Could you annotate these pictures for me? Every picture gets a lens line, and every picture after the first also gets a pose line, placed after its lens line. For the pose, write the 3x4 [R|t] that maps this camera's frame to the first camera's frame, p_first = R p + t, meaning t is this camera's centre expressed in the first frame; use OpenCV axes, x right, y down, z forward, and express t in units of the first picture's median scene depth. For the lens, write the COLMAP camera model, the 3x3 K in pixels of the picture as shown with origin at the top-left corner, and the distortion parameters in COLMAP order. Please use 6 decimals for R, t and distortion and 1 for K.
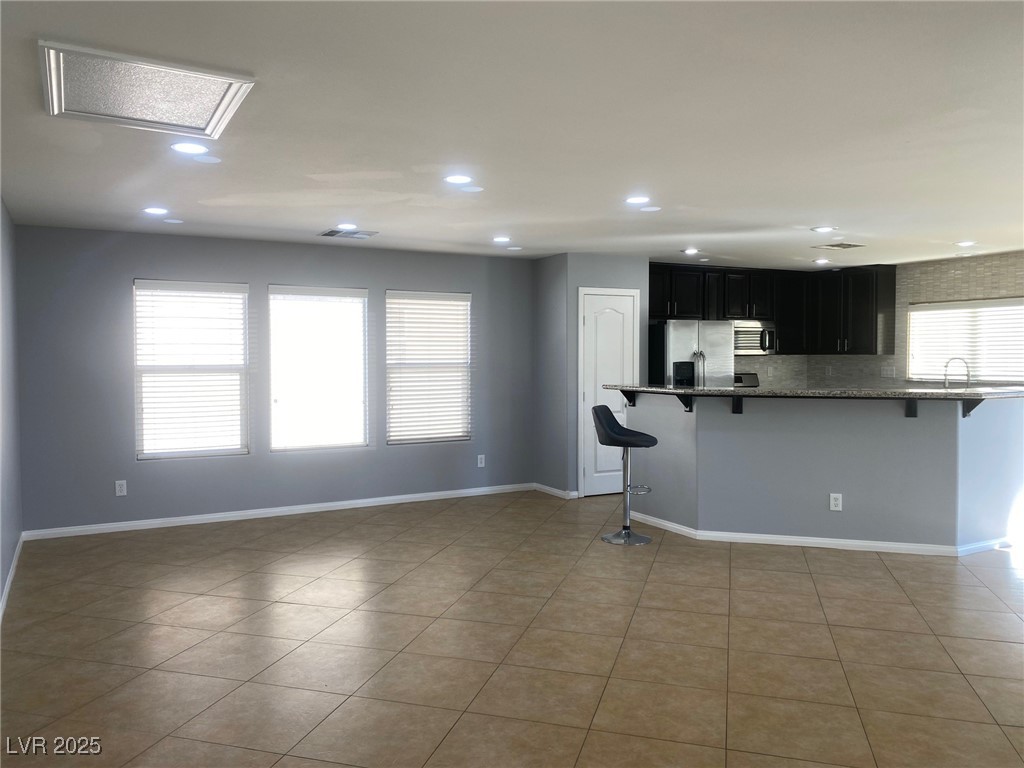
lens RADIAL K [[787.0, 0, 503.5], [0, 787.0, 380.4], [0, 0, 1]] dist [0.065633, -0.072578]
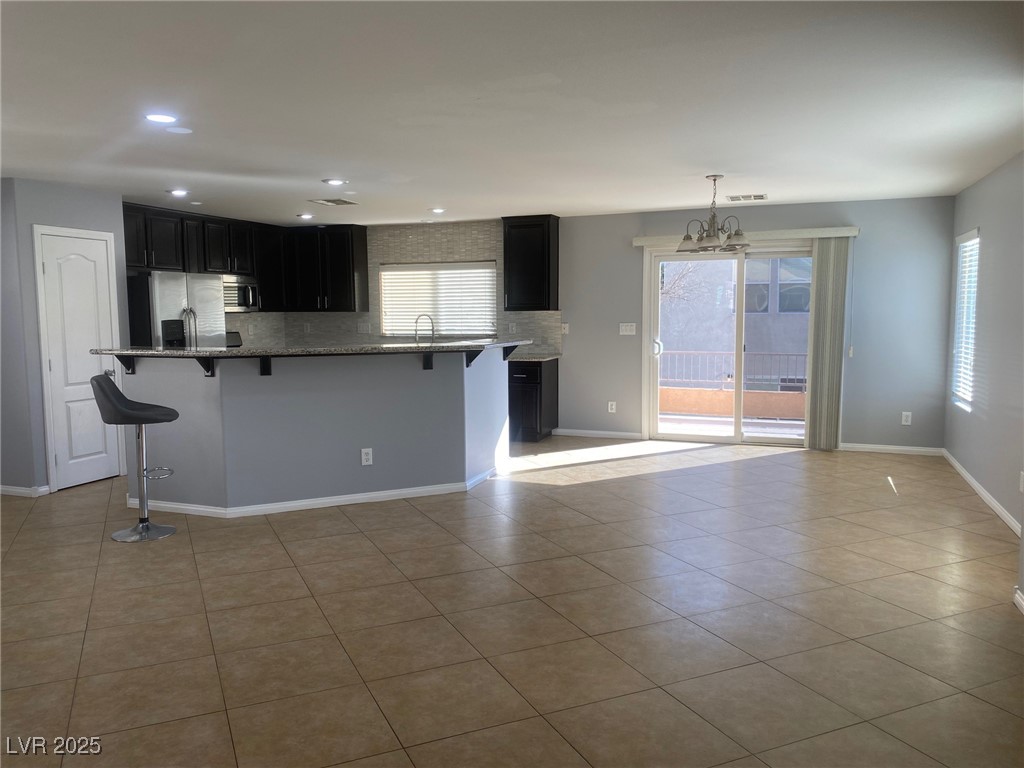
lens RADIAL K [[787.0, 0, 503.5], [0, 787.0, 380.4], [0, 0, 1]] dist [0.065633, -0.072578]
pose [[0.759426, -0.059581, 0.647859, -0.071295], [0.026185, 0.997790, 0.061068, -0.000870], [-0.650066, -0.029412, 0.759308, 0.096708]]
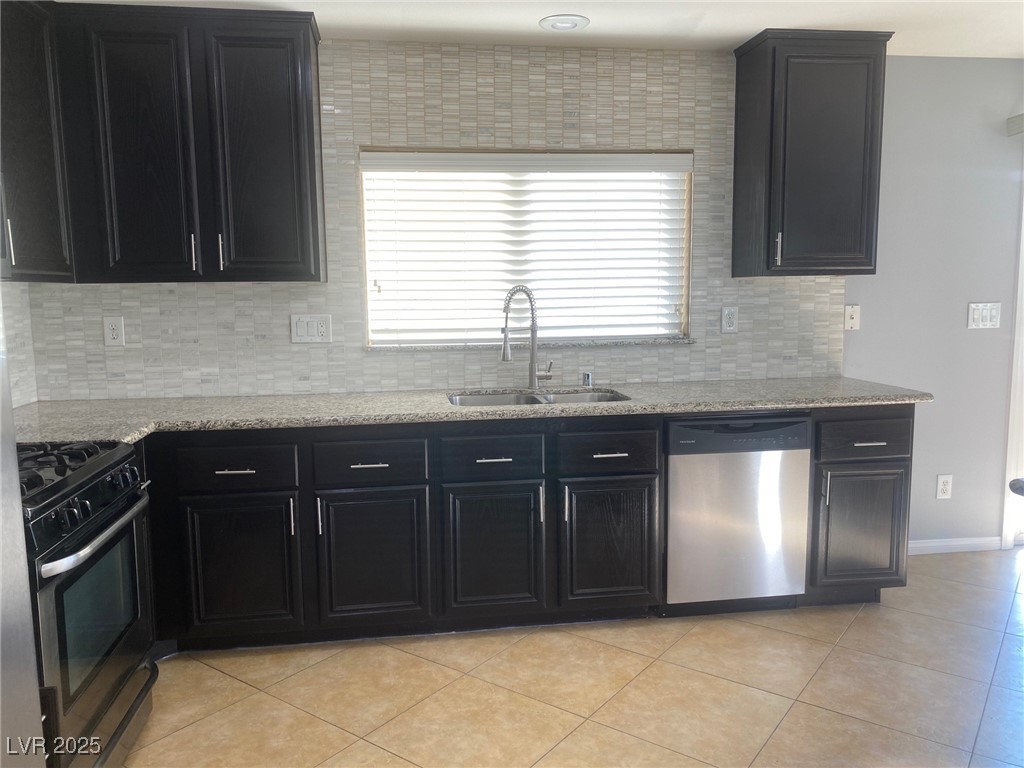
lens RADIAL K [[787.0, 0, 503.5], [0, 787.0, 380.4], [0, 0, 1]] dist [0.065633, -0.072578]
pose [[0.355729, -0.104269, 0.928755, 0.196873], [0.043322, 0.994528, 0.095060, -0.021509], [-0.933585, 0.006420, 0.358300, 0.938528]]
